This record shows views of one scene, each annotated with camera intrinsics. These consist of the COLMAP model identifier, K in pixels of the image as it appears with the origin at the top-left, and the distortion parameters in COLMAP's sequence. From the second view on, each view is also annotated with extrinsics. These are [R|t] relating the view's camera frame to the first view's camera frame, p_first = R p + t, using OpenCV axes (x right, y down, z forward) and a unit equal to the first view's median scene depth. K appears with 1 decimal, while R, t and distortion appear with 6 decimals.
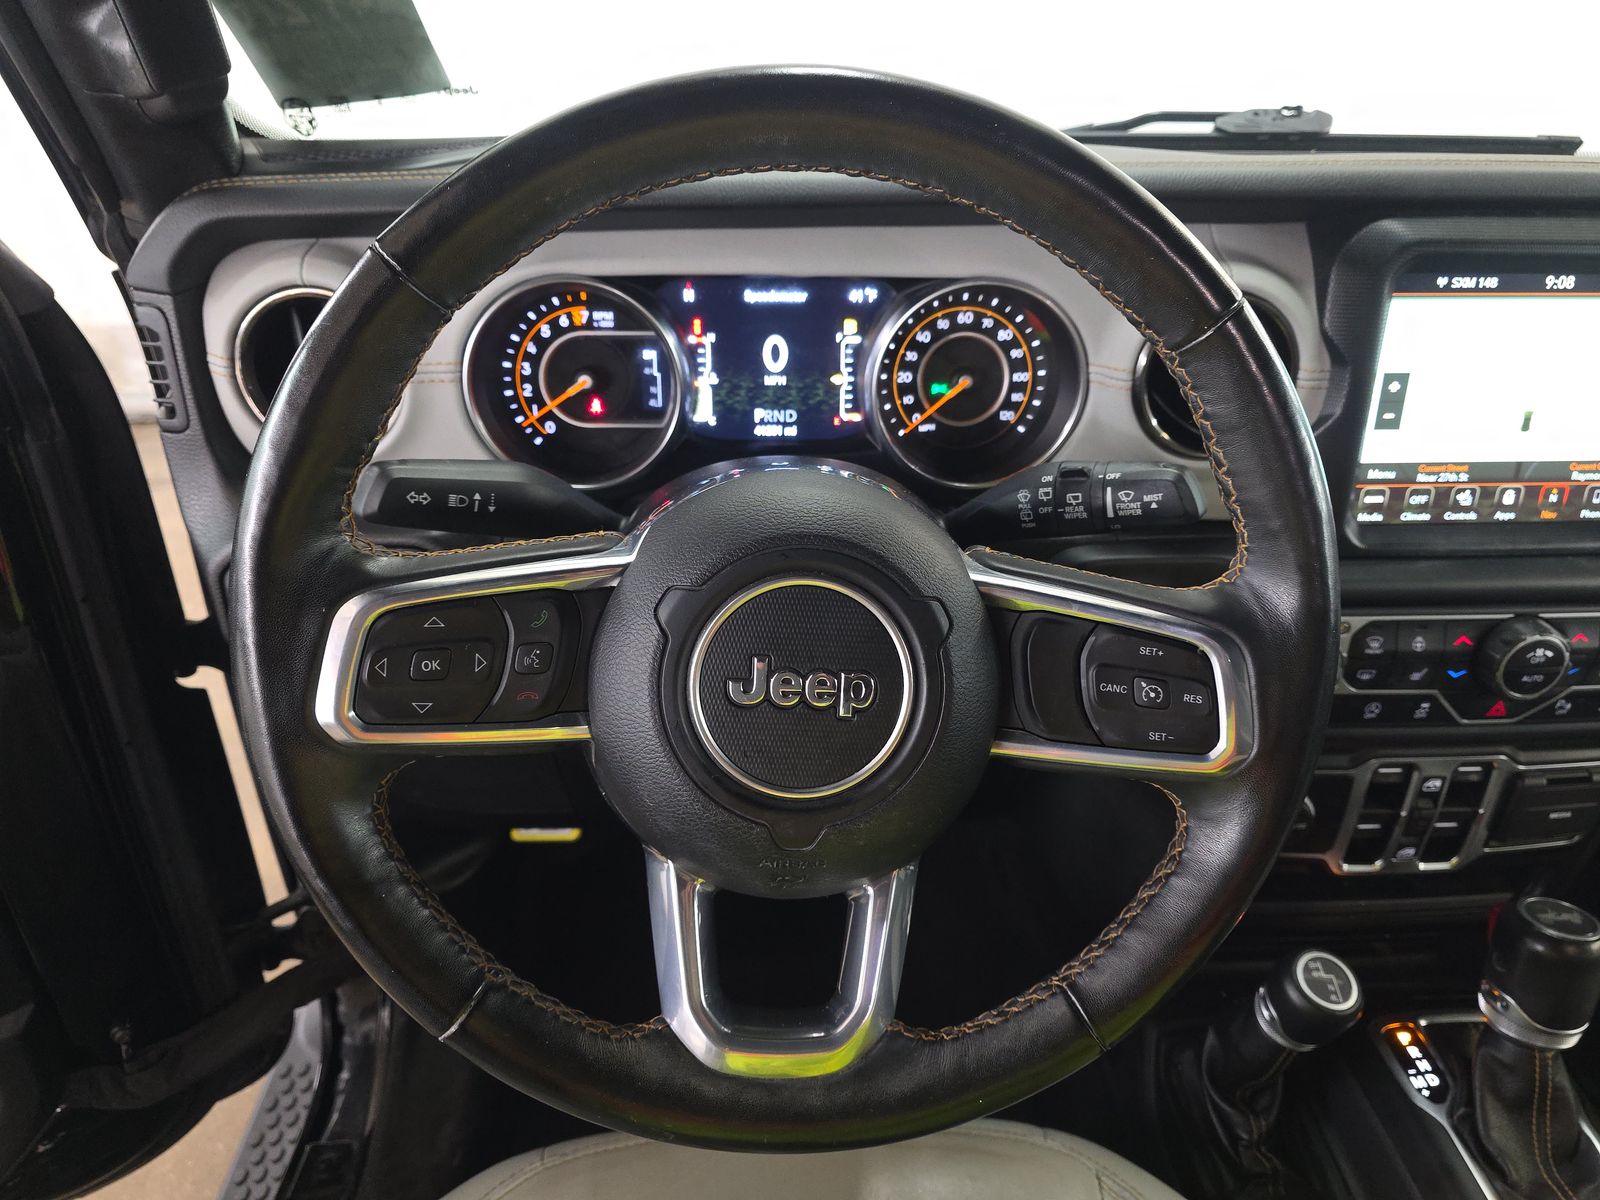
lens RADIAL K [[1098.7, 0, 800.0], [0, 1098.7, 600.0], [0, 0, 1]] dist [0.115980, -0.095316]
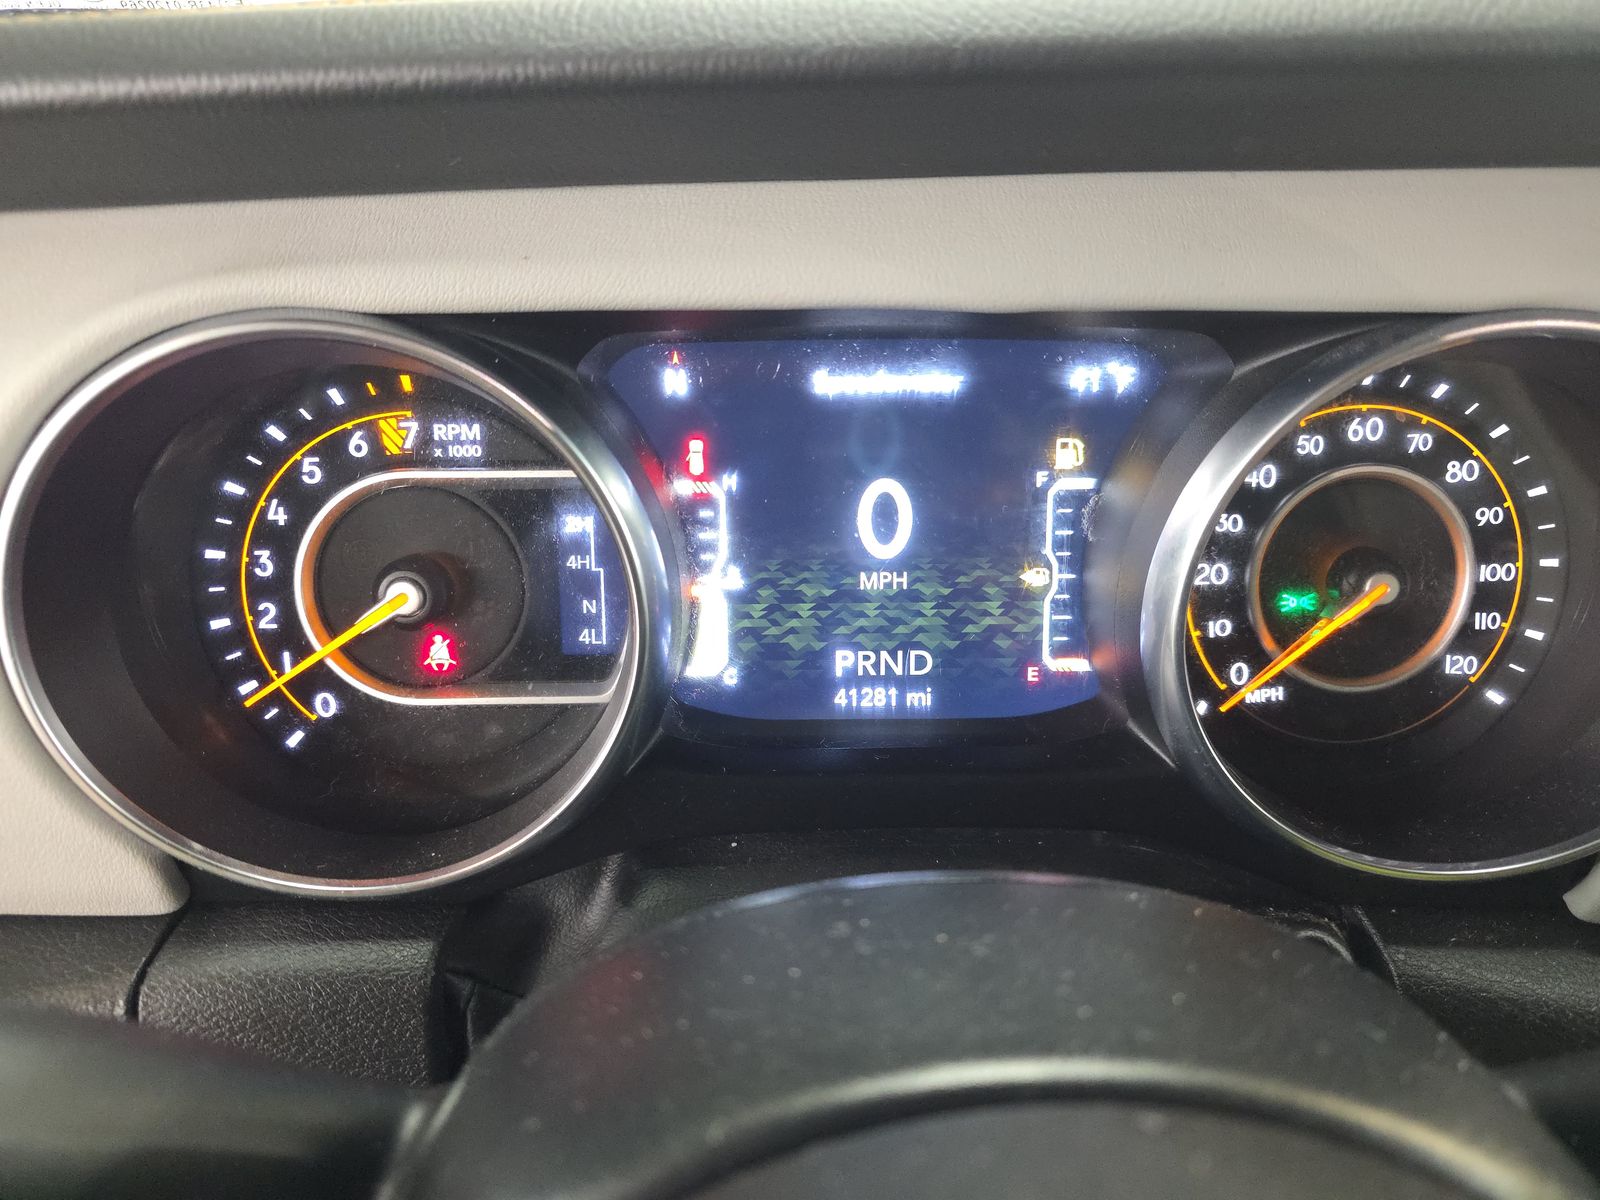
lens RADIAL K [[1094.7, 0, 811.4], [0, 1094.7, 607.7], [0, 0, 1]] dist [0.104913, -0.145194]
pose [[0.999981, -0.005962, -0.001855, -0.050024], [0.005746, 0.994934, -0.100364, -0.151064], [0.002444, 0.100352, 0.994949, 0.605020]]
